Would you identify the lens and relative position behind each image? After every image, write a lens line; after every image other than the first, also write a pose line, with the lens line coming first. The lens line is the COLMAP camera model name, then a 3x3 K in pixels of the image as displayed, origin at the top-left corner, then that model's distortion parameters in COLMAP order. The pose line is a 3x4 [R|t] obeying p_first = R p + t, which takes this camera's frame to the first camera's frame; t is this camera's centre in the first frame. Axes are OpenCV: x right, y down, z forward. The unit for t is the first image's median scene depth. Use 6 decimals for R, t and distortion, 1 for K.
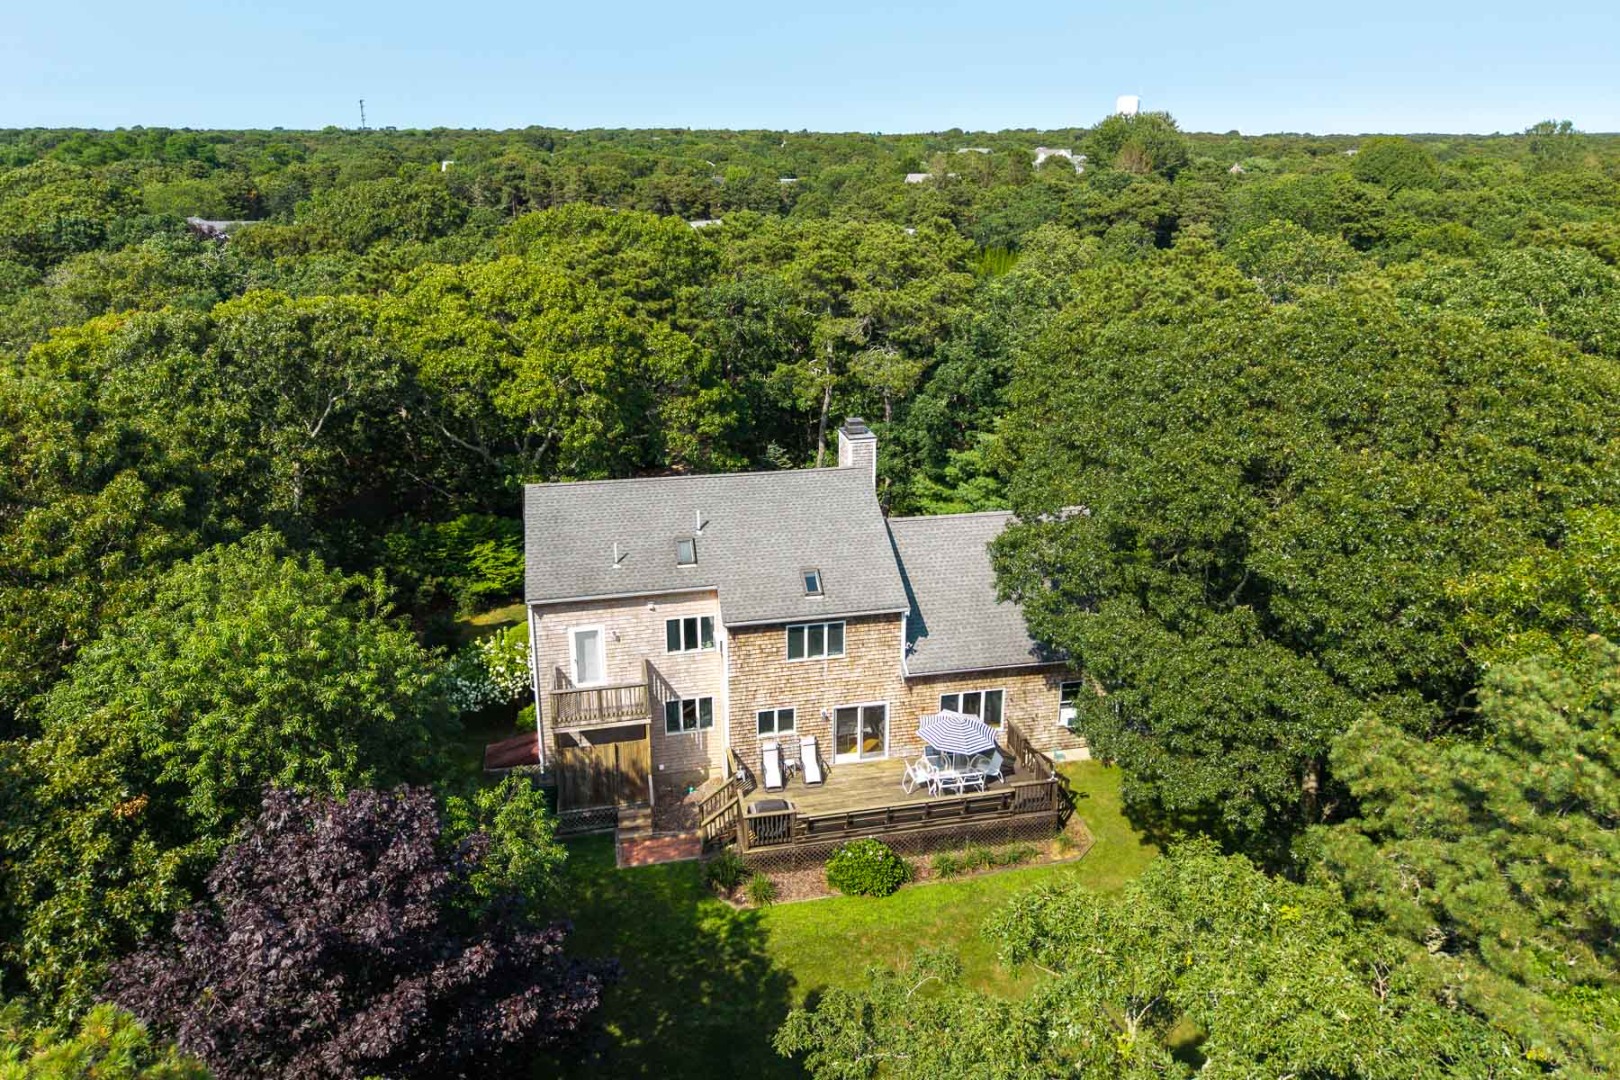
lens RADIAL K [[1087.8, 0, 810.9], [0, 1087.8, 474.5], [0, 0, 1]] dist [0.003831, -0.001464]
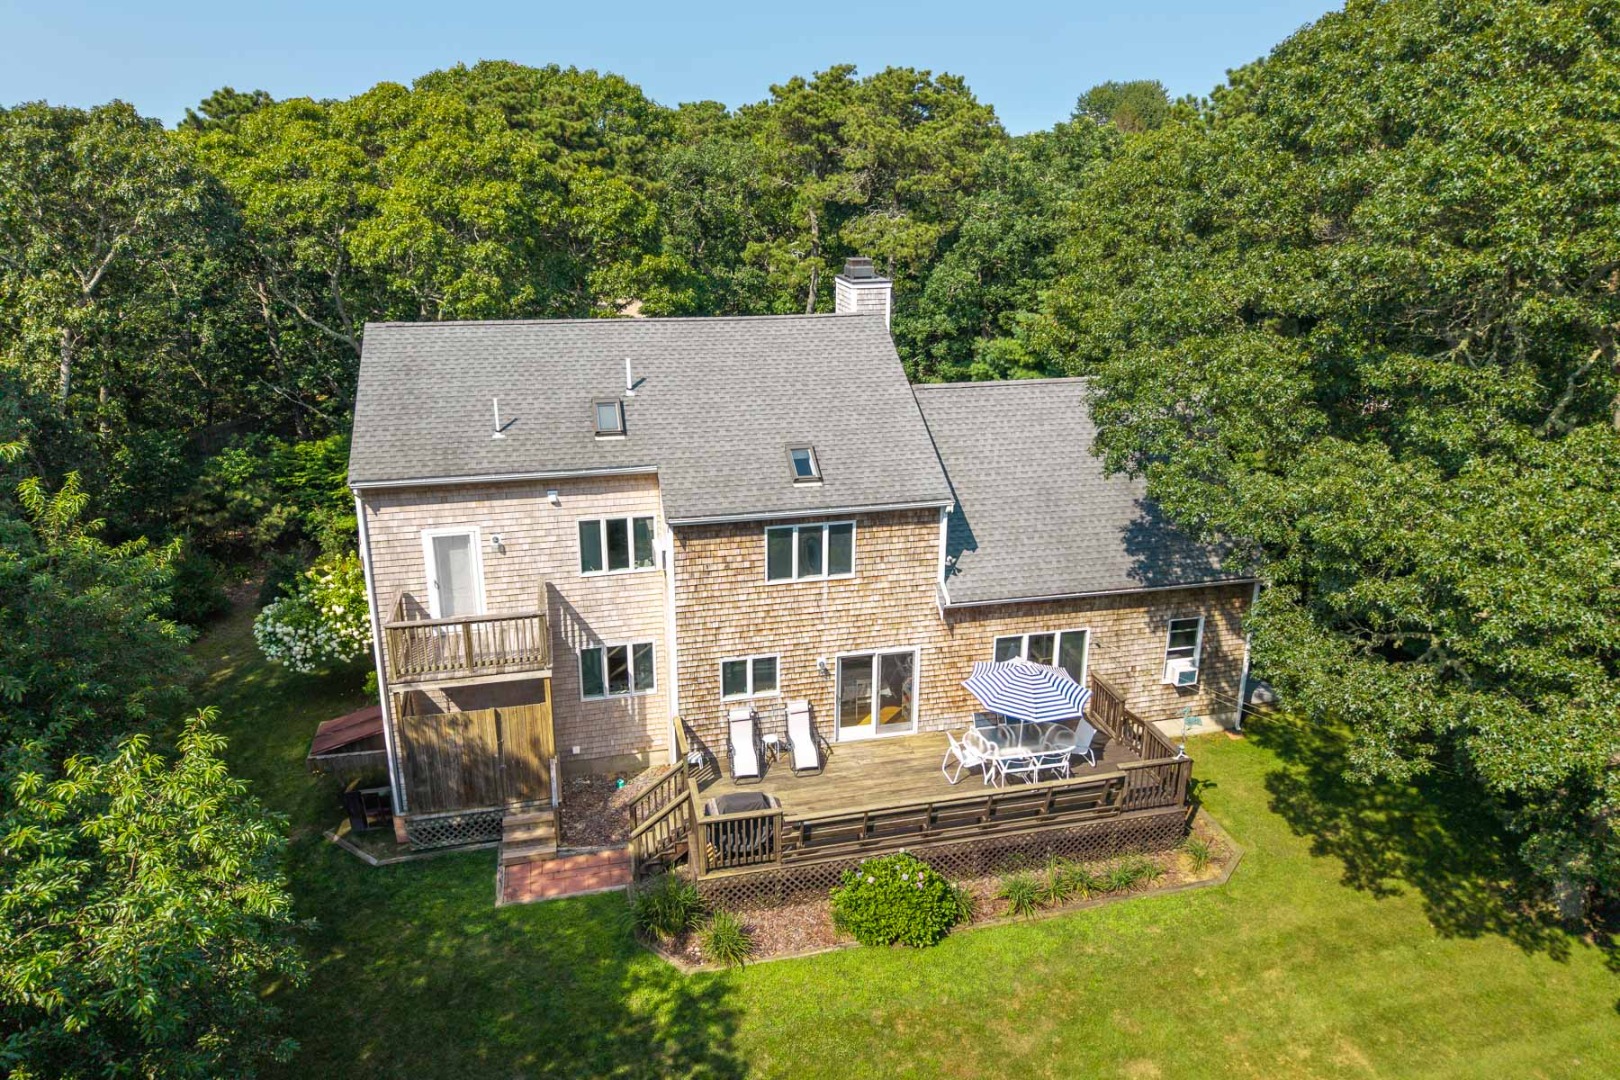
lens RADIAL K [[1078.5, 0, 811.0], [0, 1078.5, 510.8], [0, 0, 1]] dist [0.019320, -0.050688]
pose [[0.999609, -0.005057, 0.027498, -0.012370], [0.004488, 0.999775, 0.020712, 0.113265], [-0.027597, -0.020581, 0.999407, 0.350277]]
